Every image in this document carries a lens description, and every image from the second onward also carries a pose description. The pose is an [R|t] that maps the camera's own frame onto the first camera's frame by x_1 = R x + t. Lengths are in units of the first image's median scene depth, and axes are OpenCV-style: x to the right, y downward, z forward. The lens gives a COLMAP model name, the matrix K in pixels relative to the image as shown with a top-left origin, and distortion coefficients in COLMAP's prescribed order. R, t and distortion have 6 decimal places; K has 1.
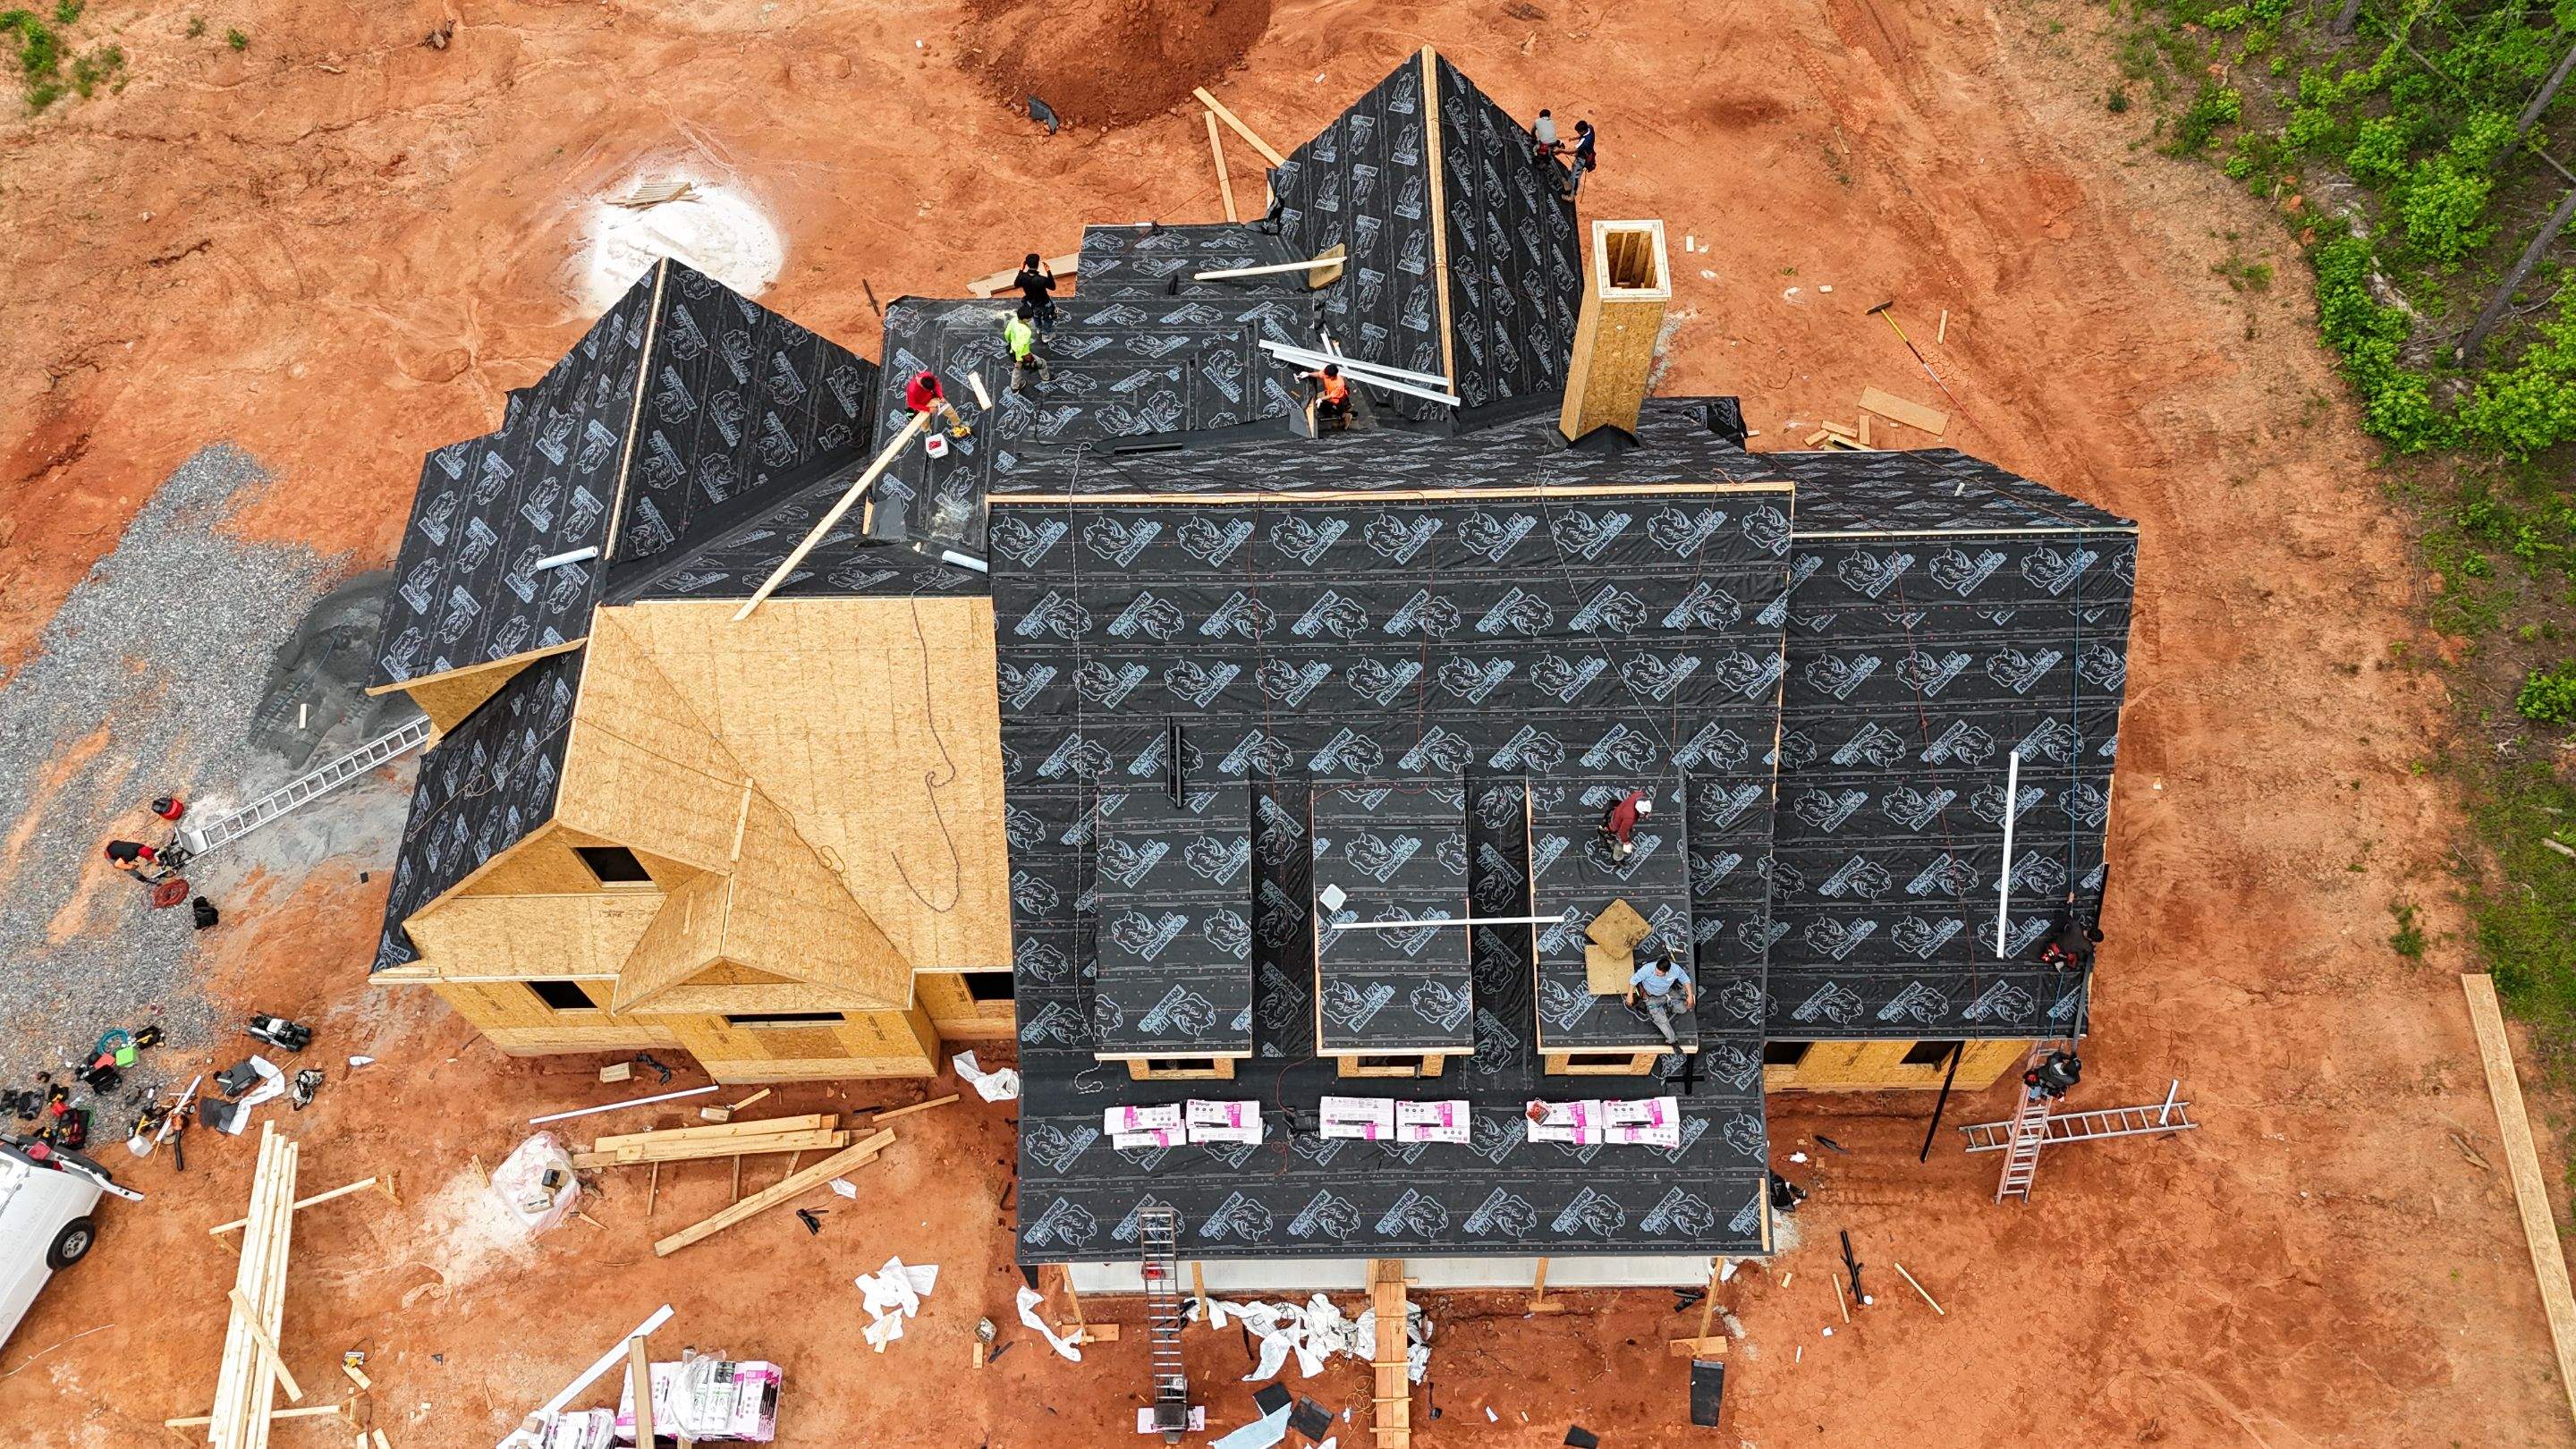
lens RADIAL K [[1884.2, 0, 1290.3], [0, 1884.2, 714.9], [0, 0, 1]] dist [0.077158, -0.063764]
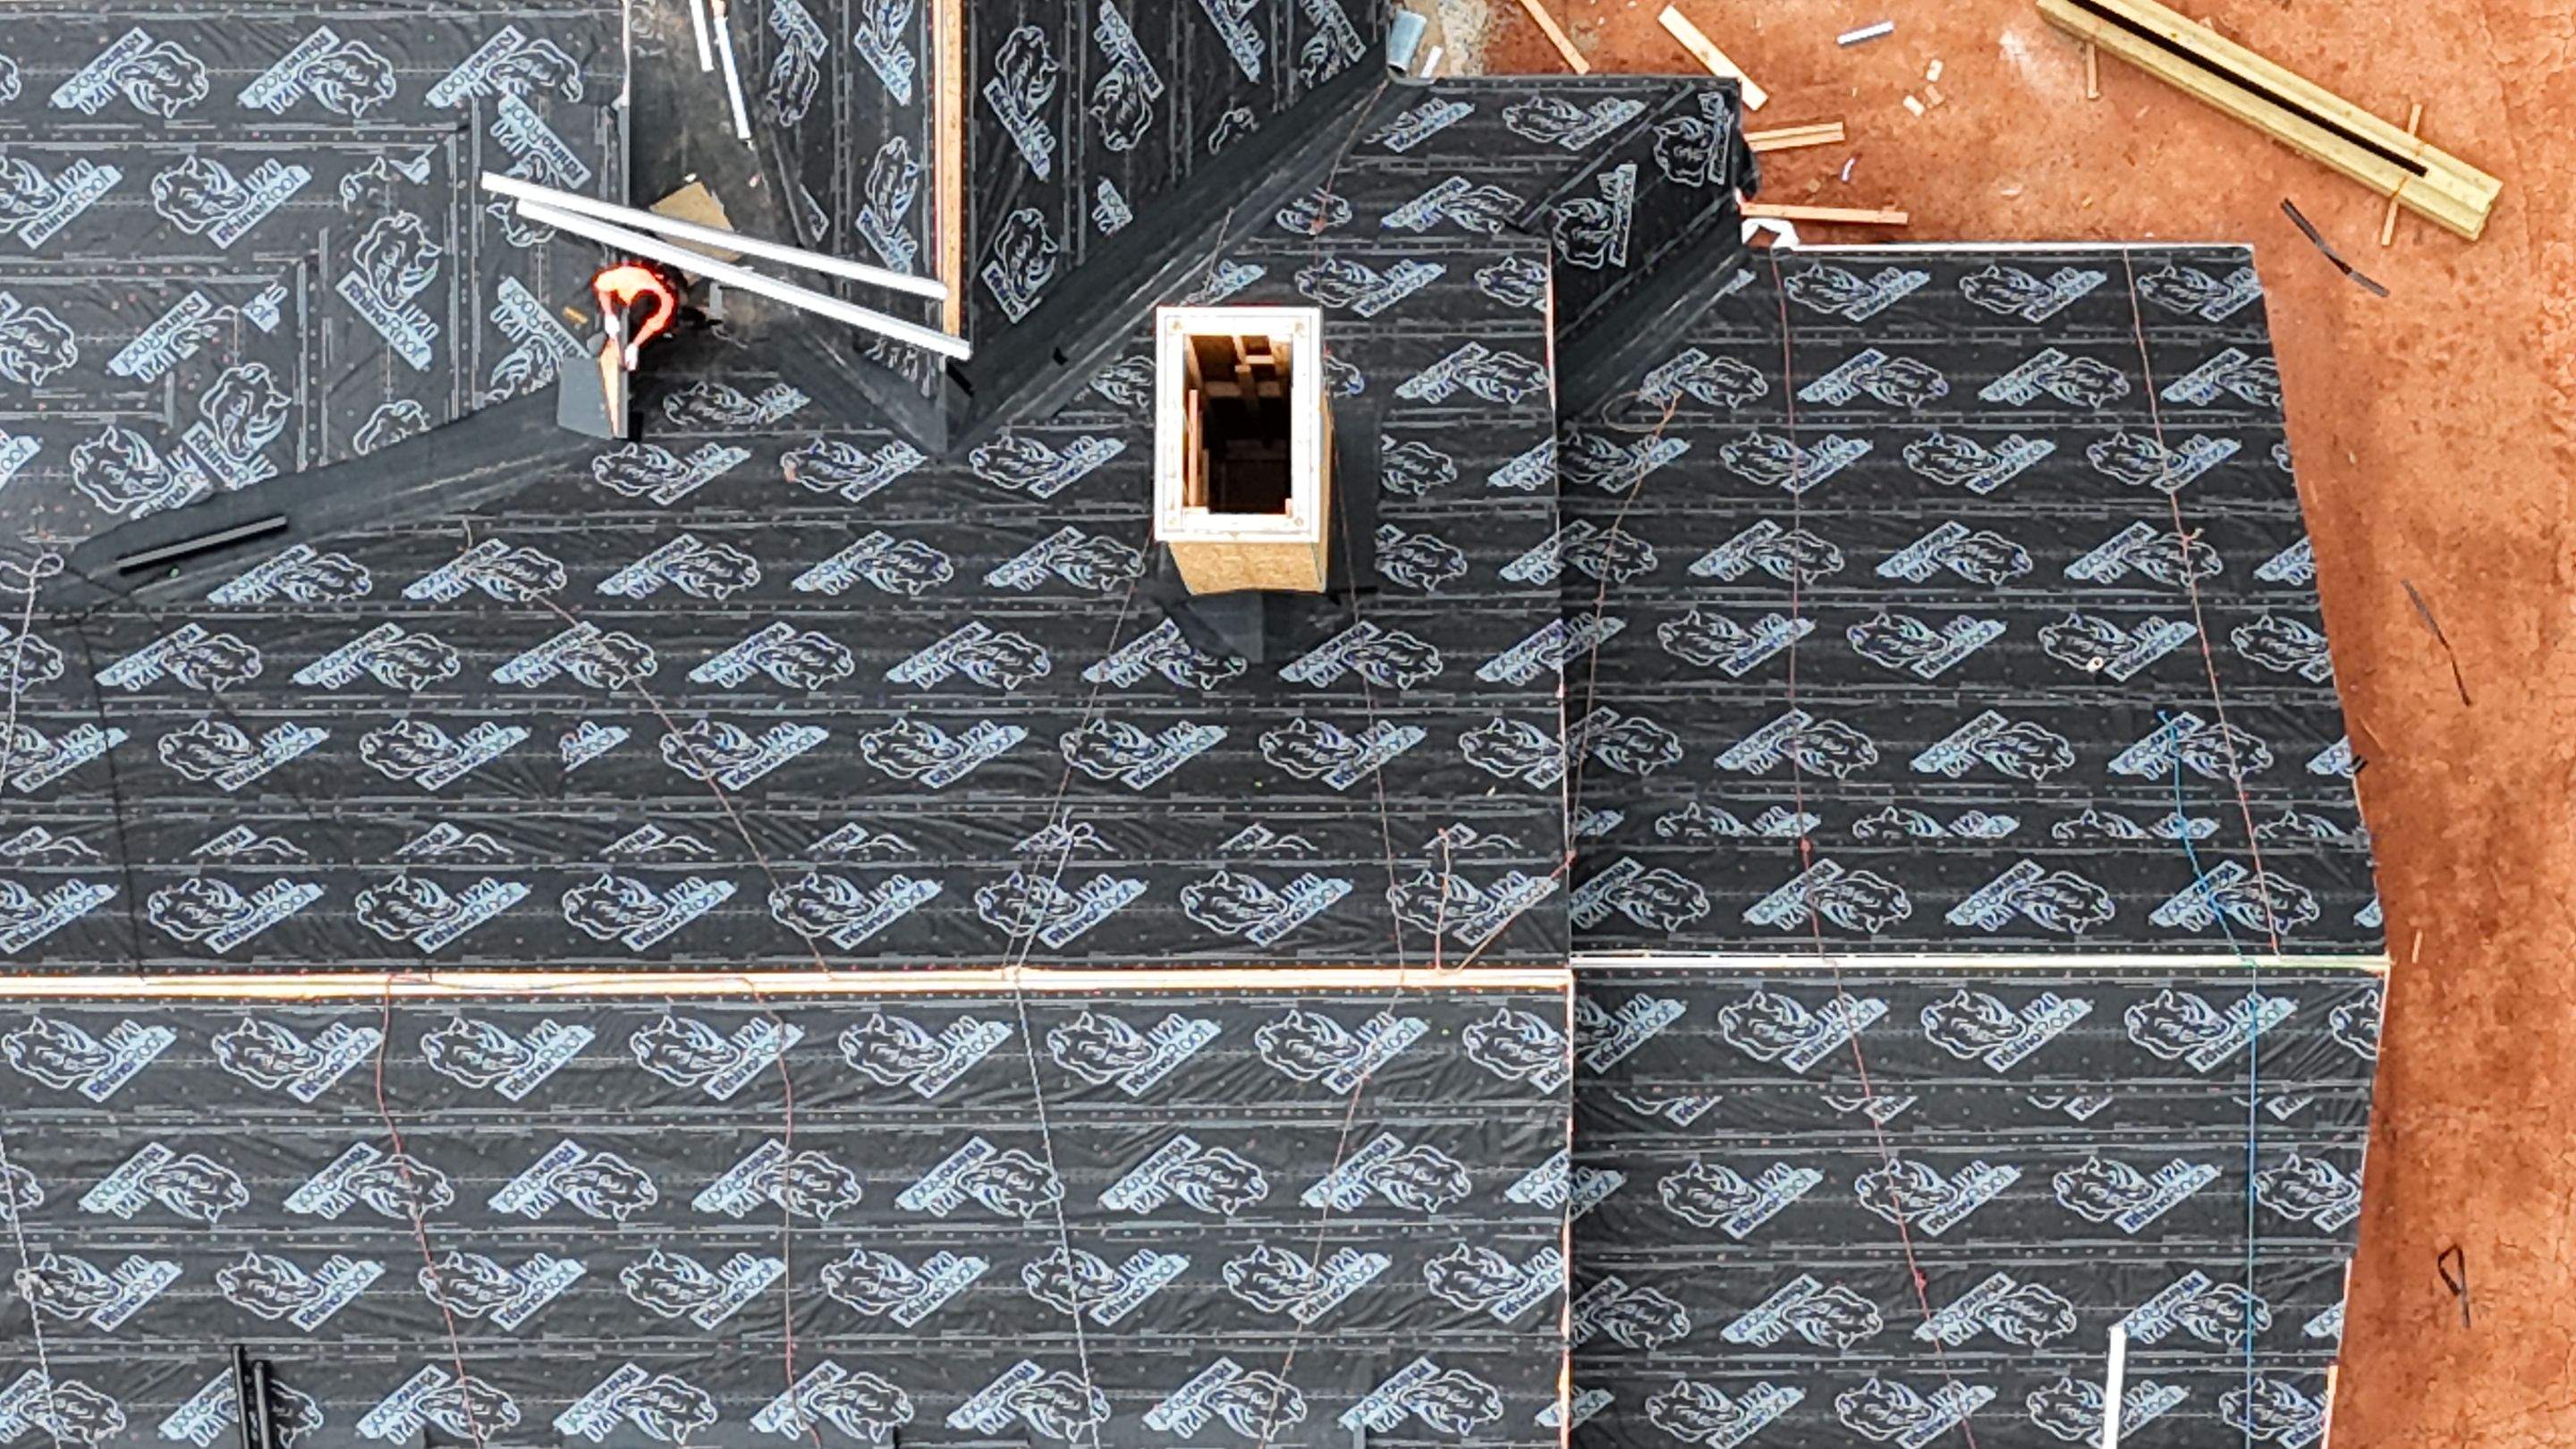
lens RADIAL K [[5639.8, 0, 1325.1], [0, 5639.8, 713.5], [0, 0, 1]] dist [0.417523, -2.991857]
pose [[0.999917, 0.005348, -0.011682, 0.172182], [-0.000162, 0.914437, 0.404727, -0.562314], [0.012847, -0.404692, 0.914363, -0.163264]]
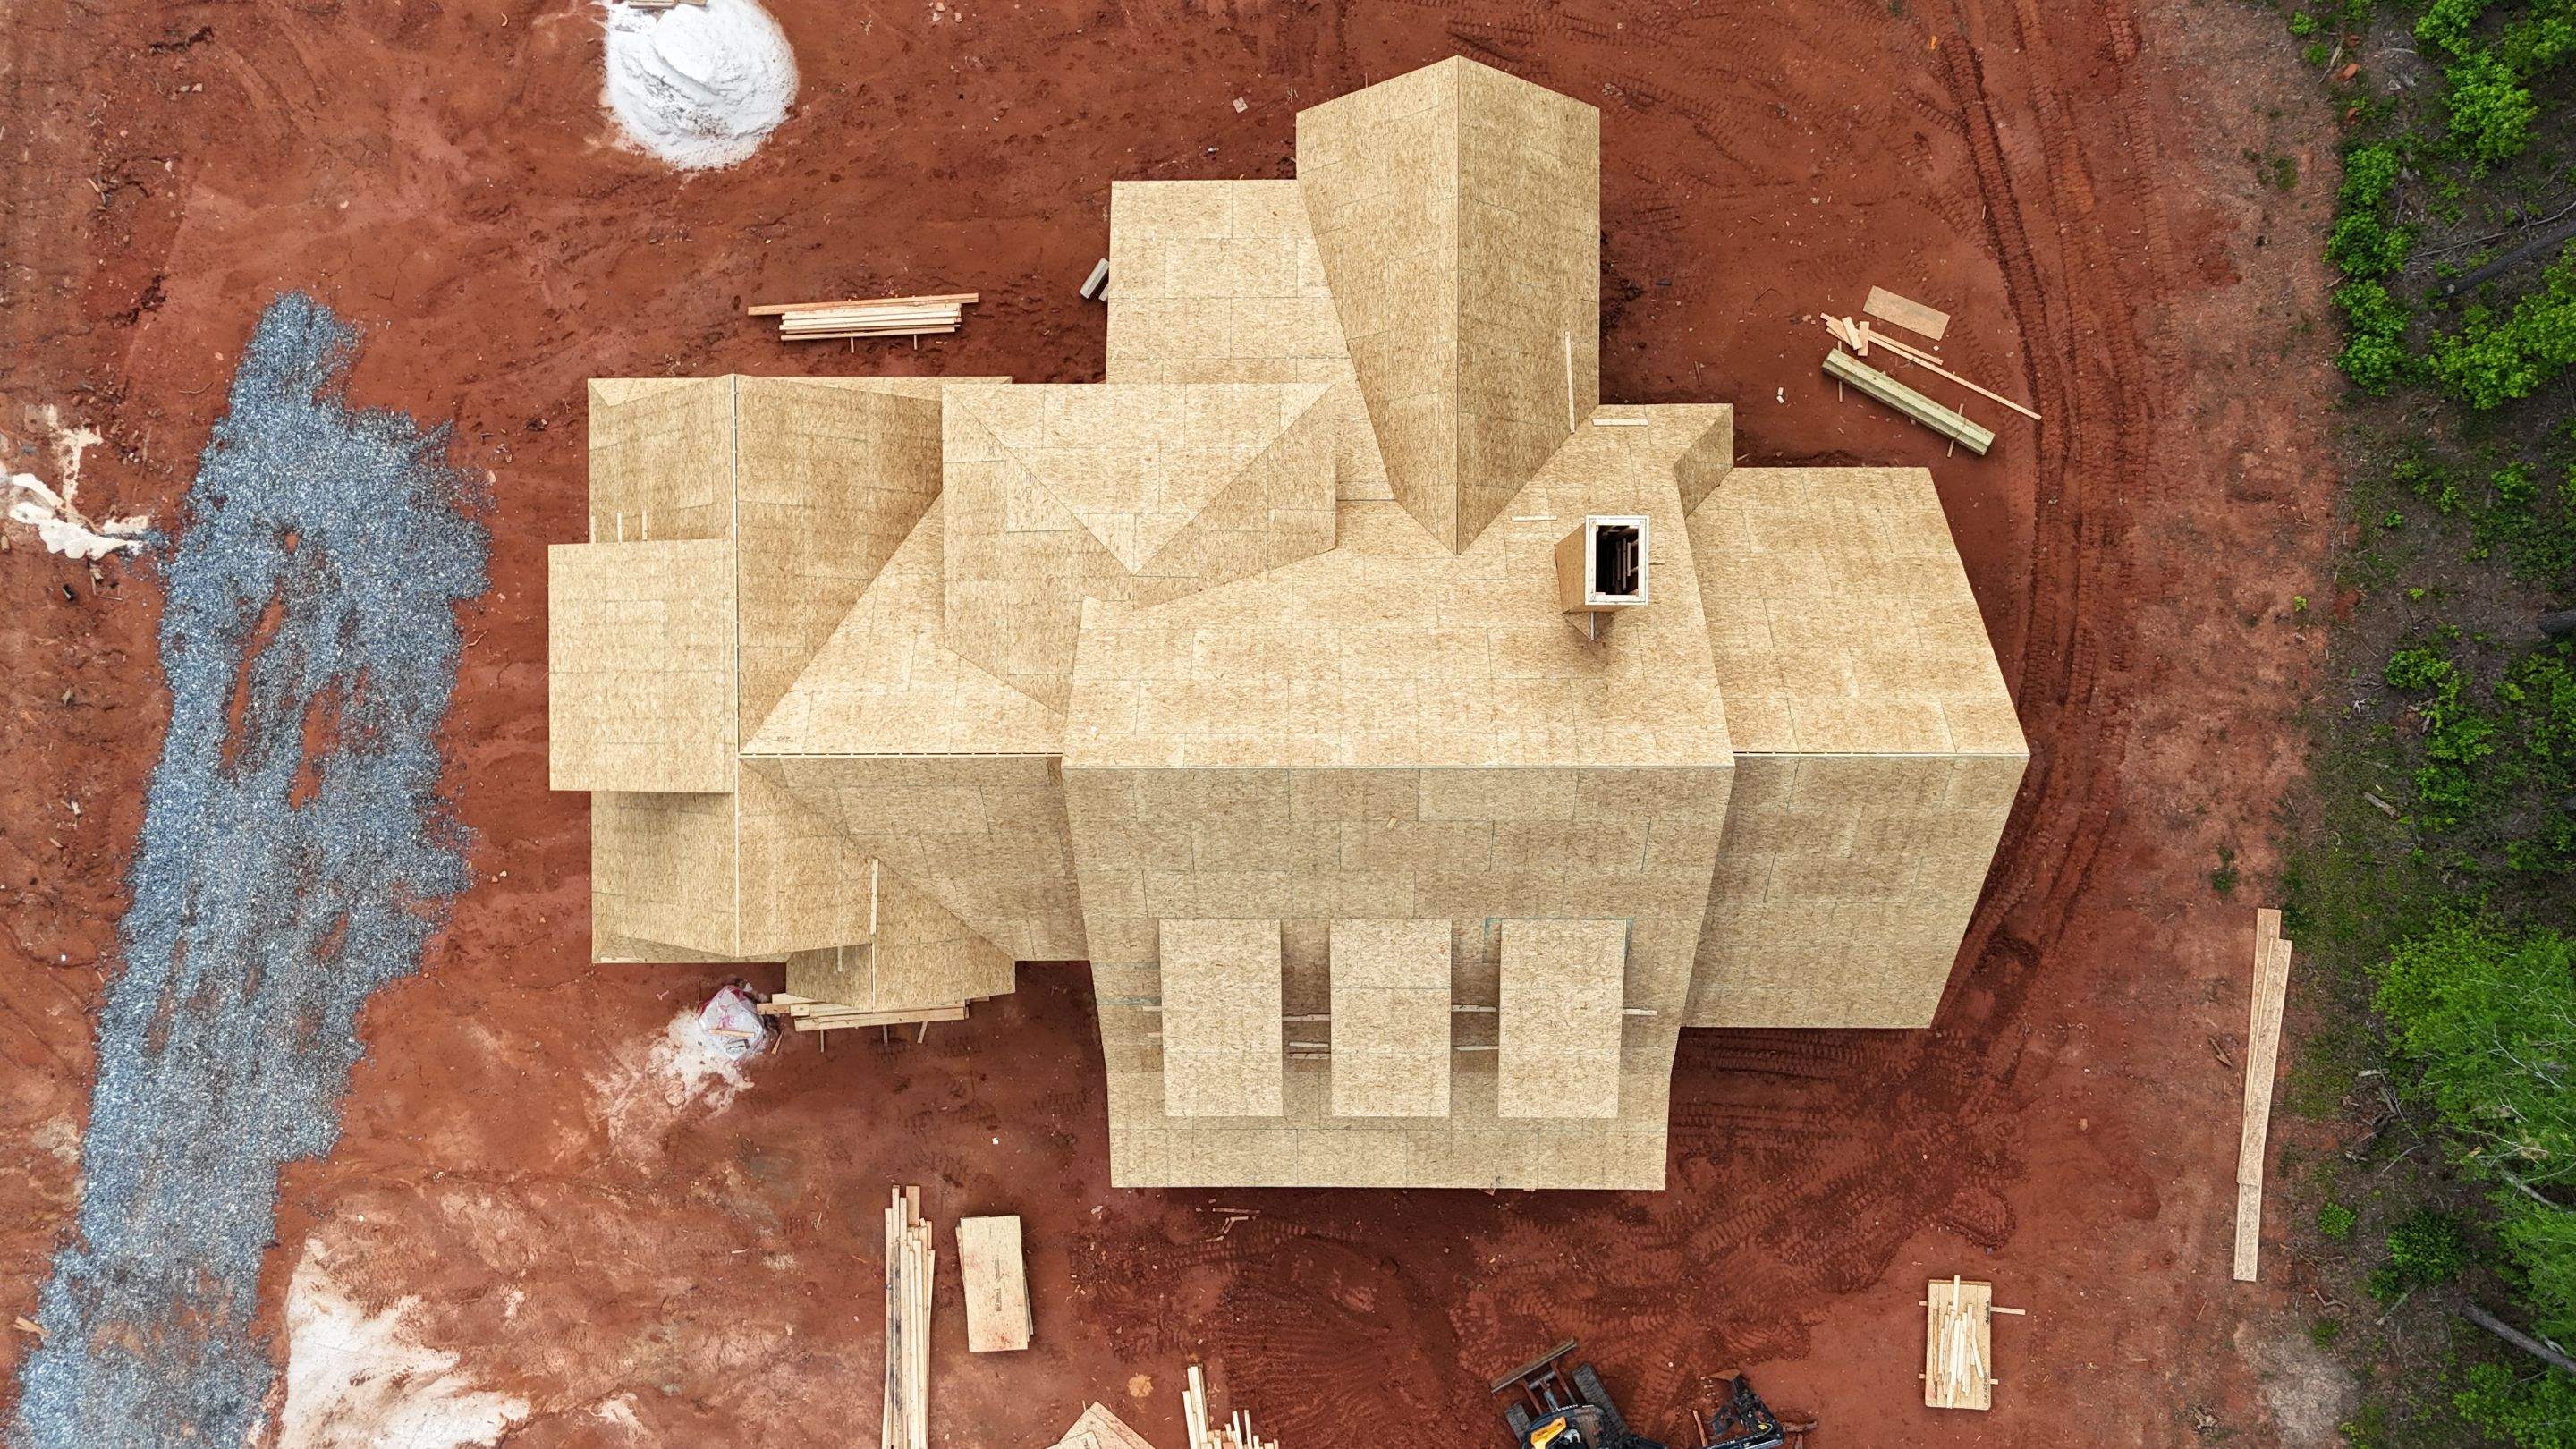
lens RADIAL K [[1902.1, 0, 1287.7], [0, 1902.1, 714.2], [0, 0, 1]] dist [0.055308, -0.034827]
pose [[0.999920, 0.005784, -0.011276, -0.002973], [0.000488, 0.871539, 0.490326, -0.573249], [0.012663, -0.490292, 0.871466, -0.026494]]
